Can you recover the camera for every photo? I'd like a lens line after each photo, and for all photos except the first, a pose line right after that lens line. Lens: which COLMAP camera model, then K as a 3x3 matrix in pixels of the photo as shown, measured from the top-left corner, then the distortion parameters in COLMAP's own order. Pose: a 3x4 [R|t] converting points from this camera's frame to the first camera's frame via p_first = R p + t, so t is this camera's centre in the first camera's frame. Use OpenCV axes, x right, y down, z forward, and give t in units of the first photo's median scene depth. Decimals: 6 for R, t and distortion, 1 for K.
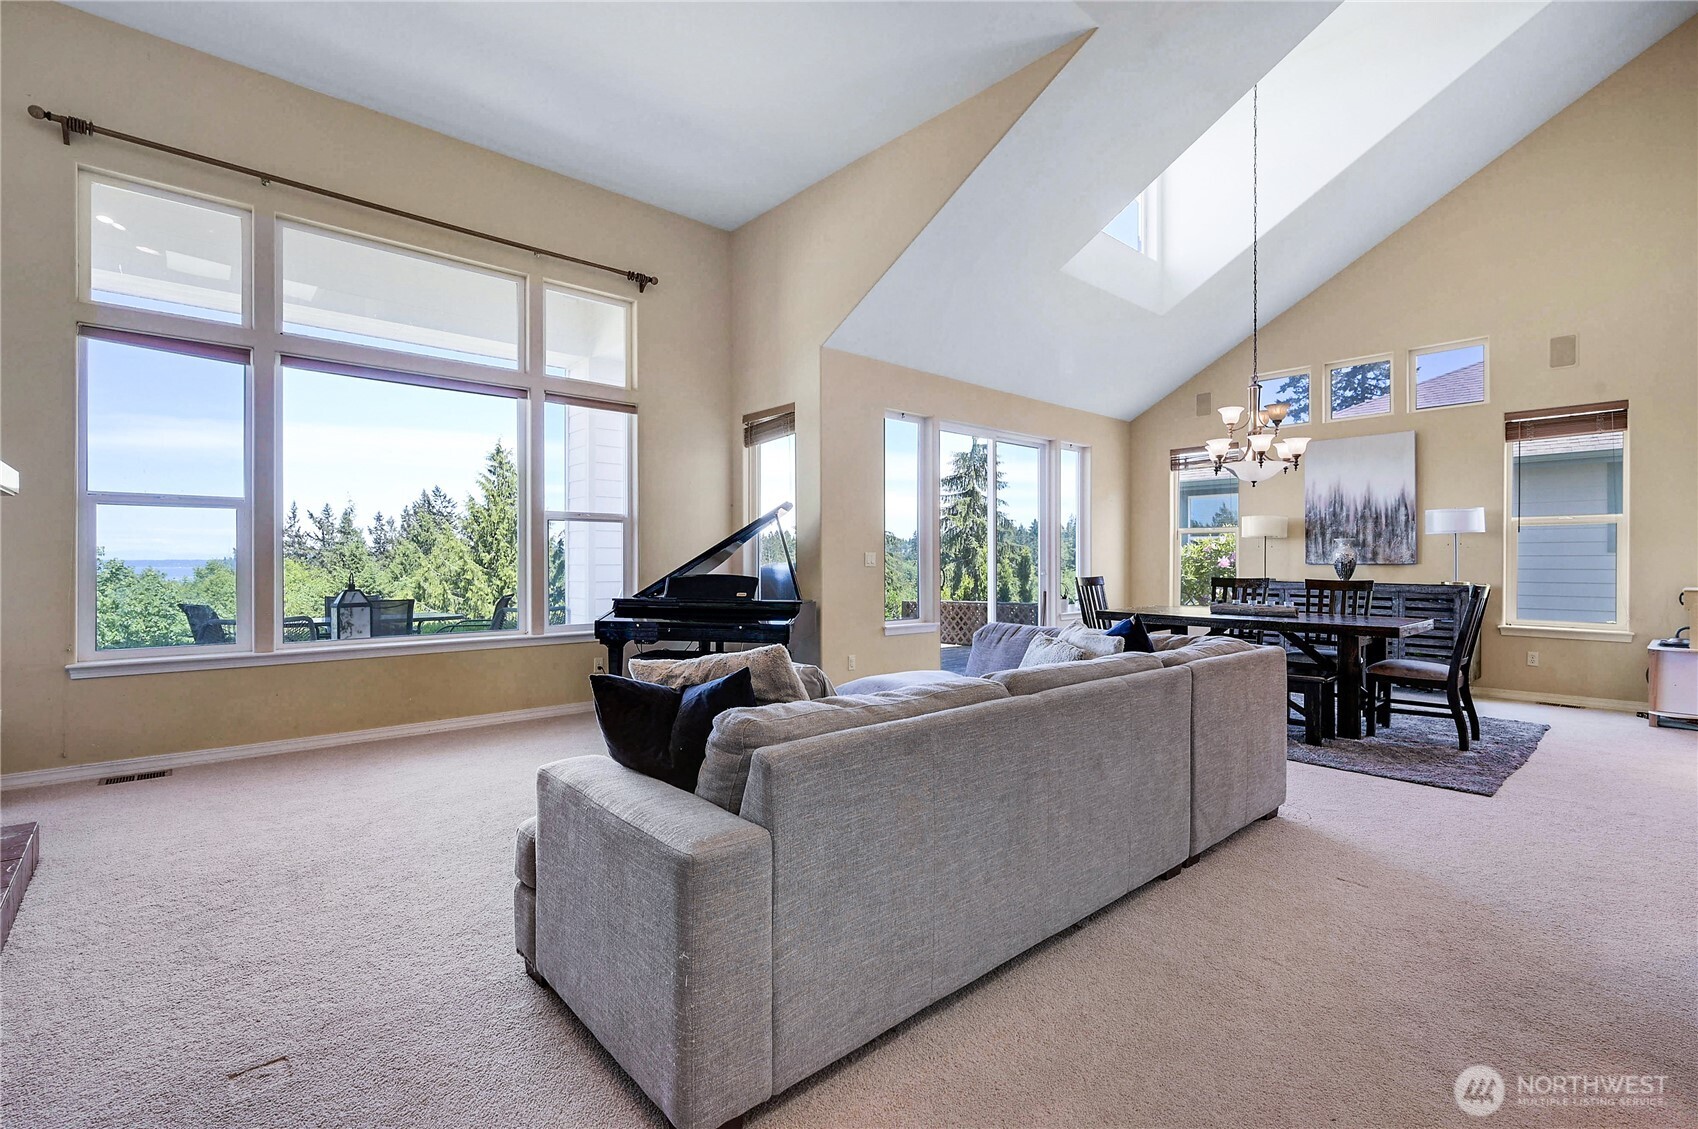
lens RADIAL K [[775.3, 0, 852.4], [0, 775.3, 566.2], [0, 0, 1]] dist [0.005195, -0.000019]
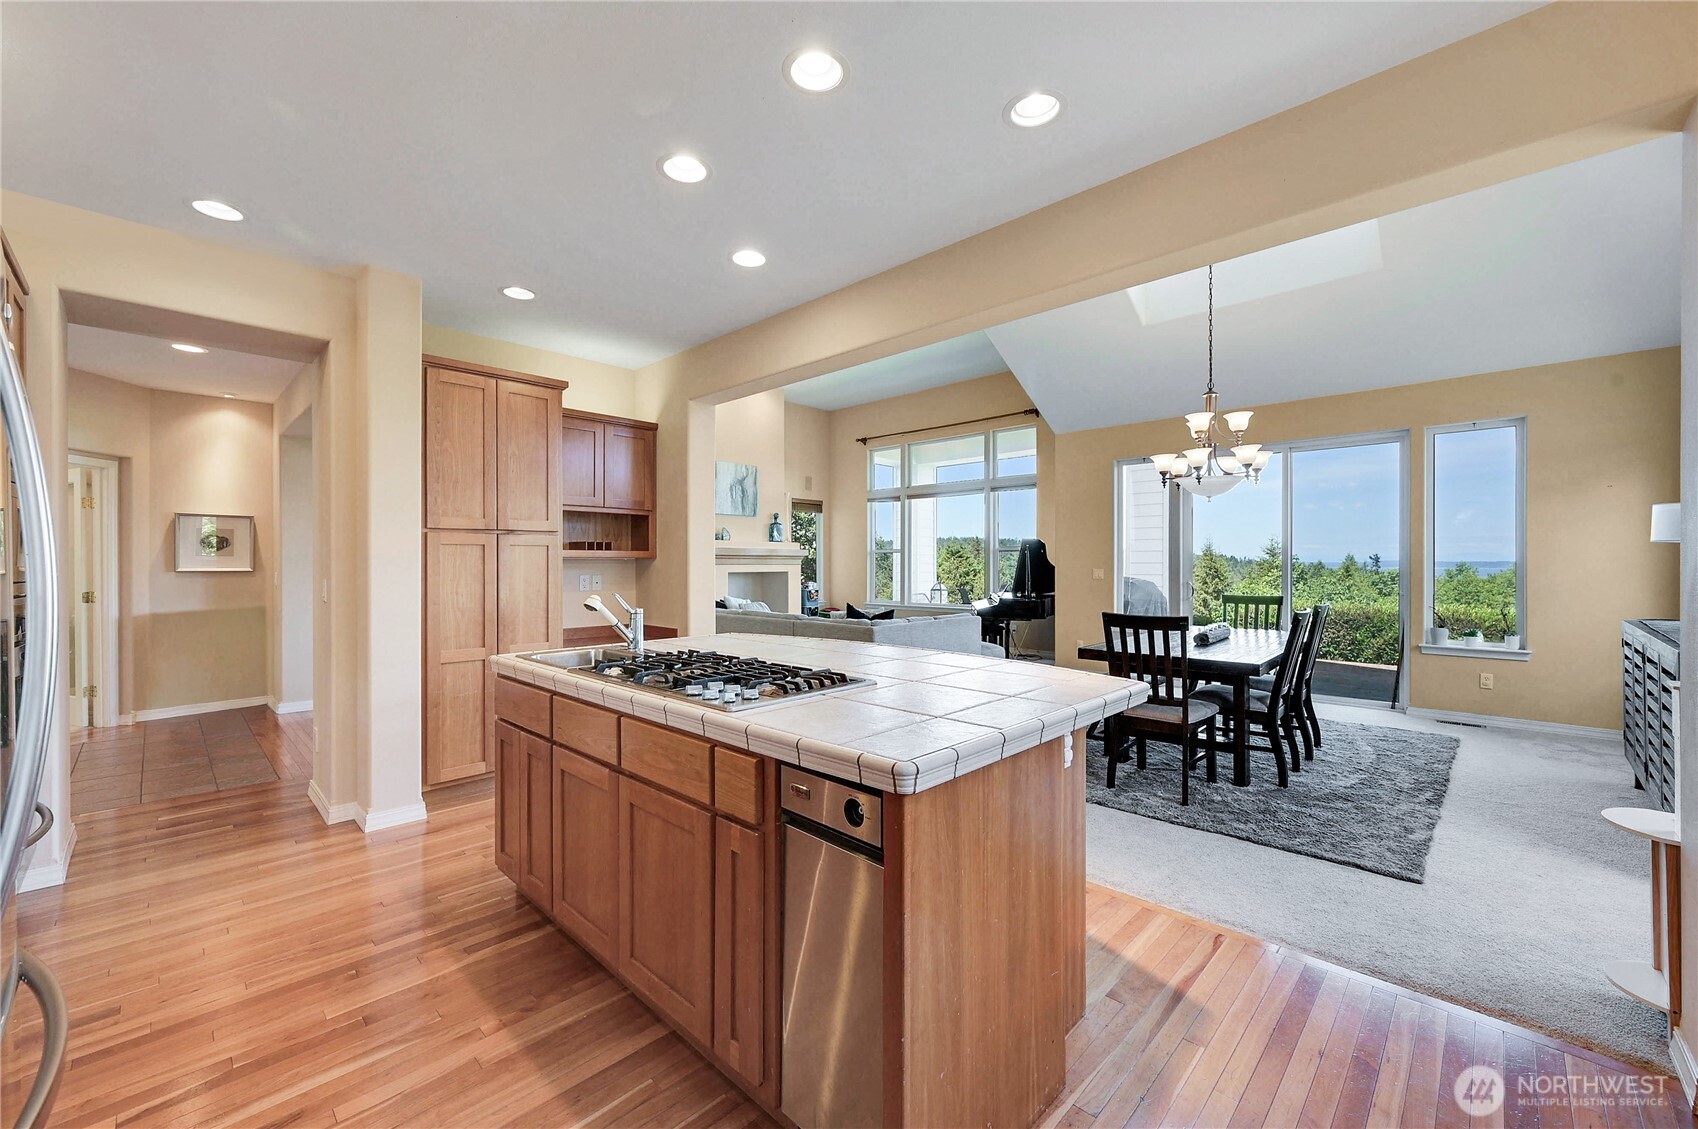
lens RADIAL K [[672.3, 0, 854.1], [0, 672.3, 558.0], [0, 0, 1]] dist [-0.004603, 0.000957]
pose [[0.076514, -0.008559, -0.997032, 1.025978], [-0.004283, 0.999951, -0.008912, -0.021216], [0.997059, 0.004952, 0.076474, 0.411683]]
